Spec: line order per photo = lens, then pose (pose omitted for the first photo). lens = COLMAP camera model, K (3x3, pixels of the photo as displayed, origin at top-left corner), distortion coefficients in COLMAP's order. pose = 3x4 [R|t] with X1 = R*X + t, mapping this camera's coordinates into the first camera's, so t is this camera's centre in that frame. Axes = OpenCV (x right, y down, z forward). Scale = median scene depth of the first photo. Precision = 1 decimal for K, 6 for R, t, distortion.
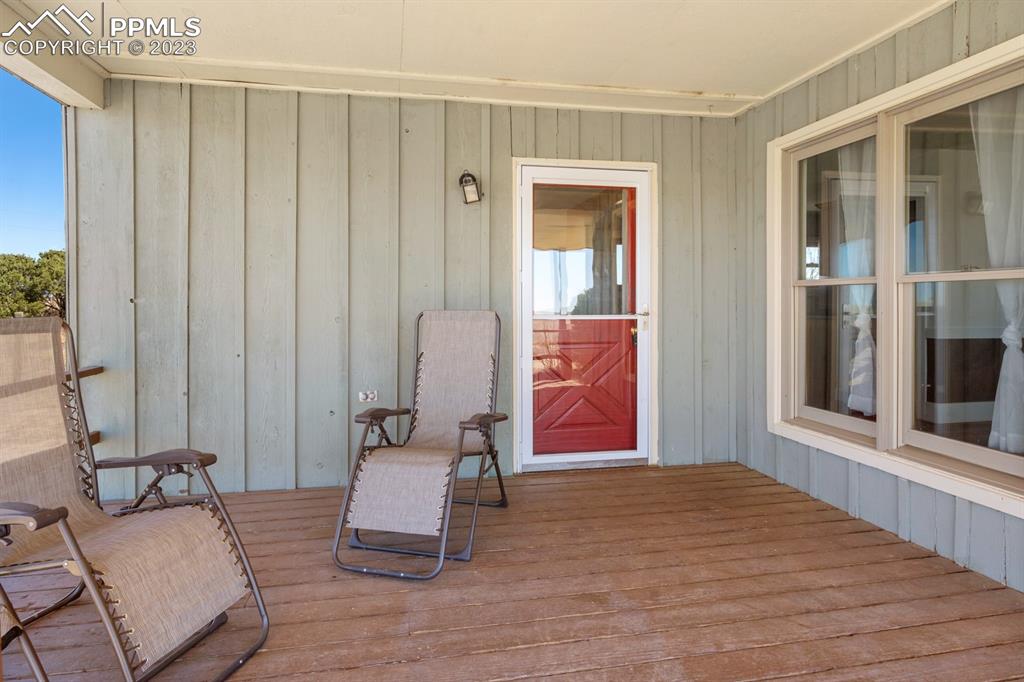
lens RADIAL K [[576.4, 0, 499.9], [0, 576.4, 302.1], [0, 0, 1]] dist [0.001036, 0.000265]
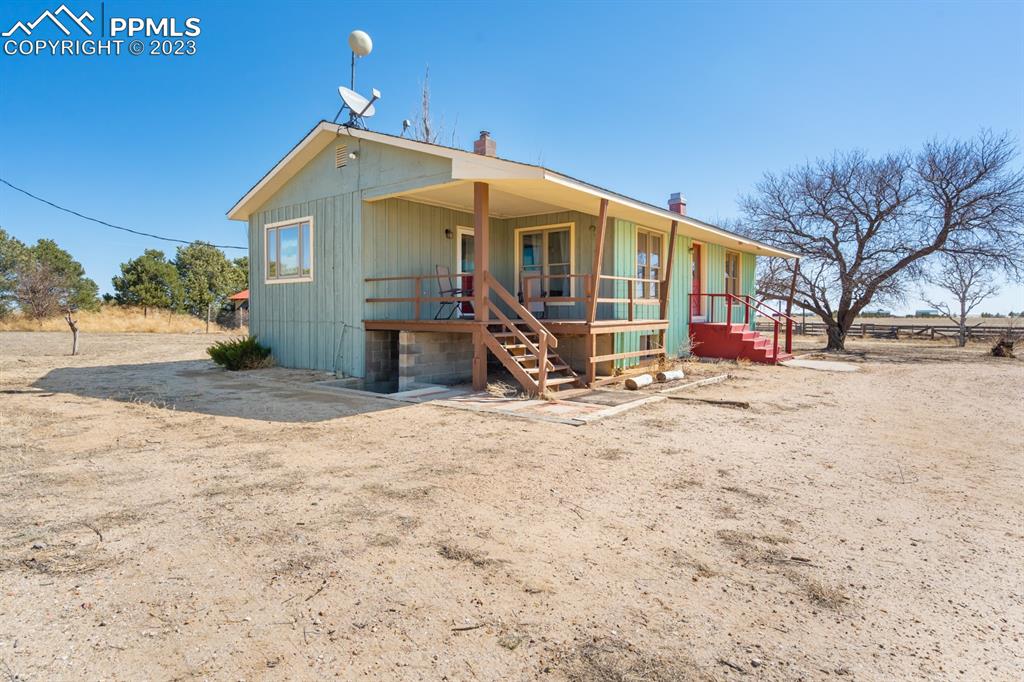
lens RADIAL K [[565.5, 0, 512.2], [0, 565.5, 320.9], [0, 0, 1]] dist [0.002435, 0.000794]
pose [[0.761875, -0.010375, 0.647641, -1.971569], [-0.000506, 0.999862, 0.016613, 0.265439], [-0.647724, -0.012985, 0.761764, -1.834006]]
